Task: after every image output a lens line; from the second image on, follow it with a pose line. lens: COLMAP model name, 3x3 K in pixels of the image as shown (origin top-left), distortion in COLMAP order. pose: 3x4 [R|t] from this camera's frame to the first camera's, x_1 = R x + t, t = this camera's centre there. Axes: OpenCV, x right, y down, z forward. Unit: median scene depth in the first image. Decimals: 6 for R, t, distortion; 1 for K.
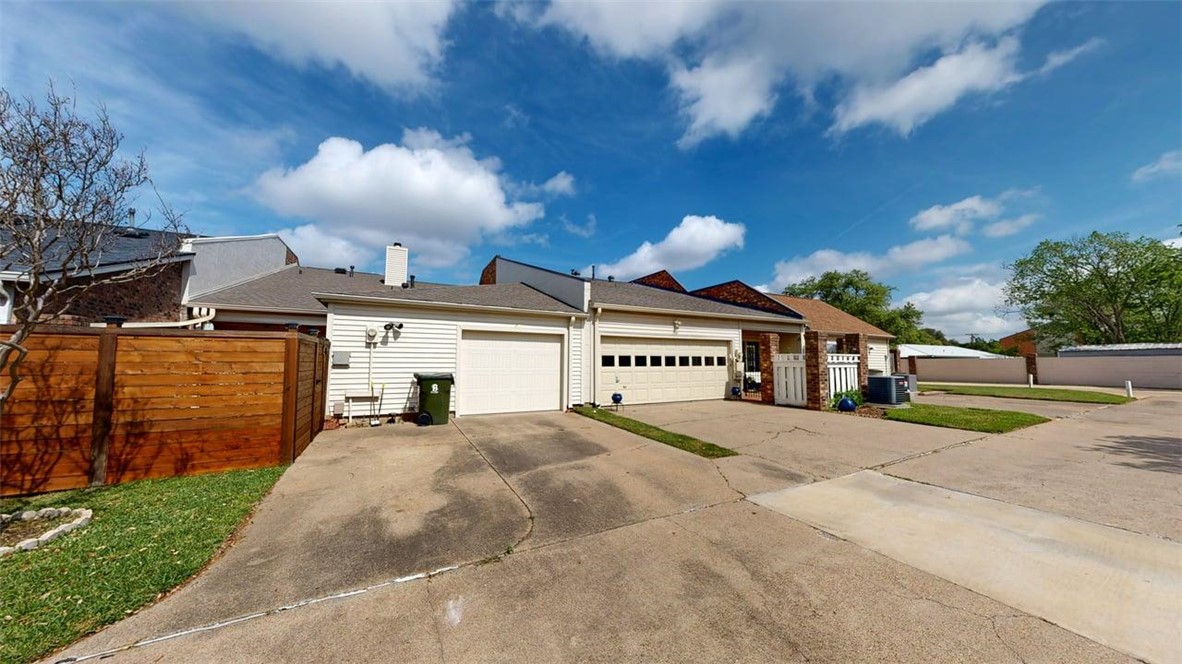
lens RADIAL K [[370.4, 0, 592.0], [0, 370.4, 333.9], [0, 0, 1]] dist [-0.001858, -0.000153]
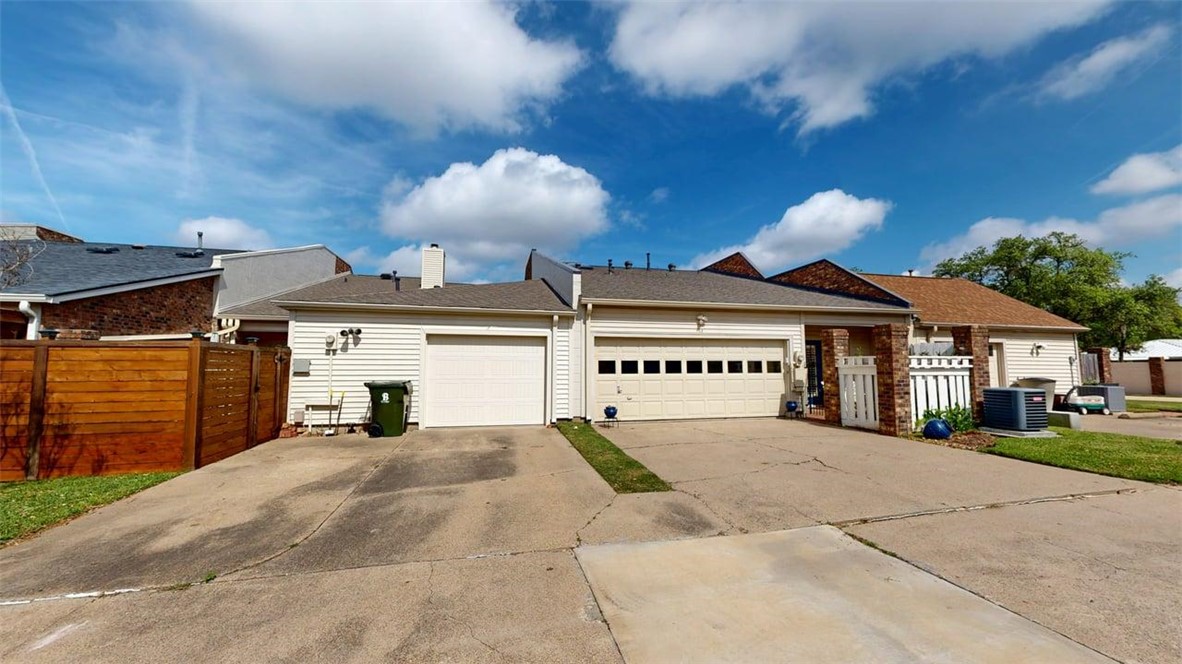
lens RADIAL K [[430.4, 0, 591.0], [0, 430.4, 332.0], [0, 0, 1]] dist [0.001152, -0.000187]
pose [[0.967866, -0.024760, -0.250243, 0.271752], [0.022634, 0.999679, -0.011368, 0.004683], [0.250444, 0.005339, 0.968116, 0.060812]]
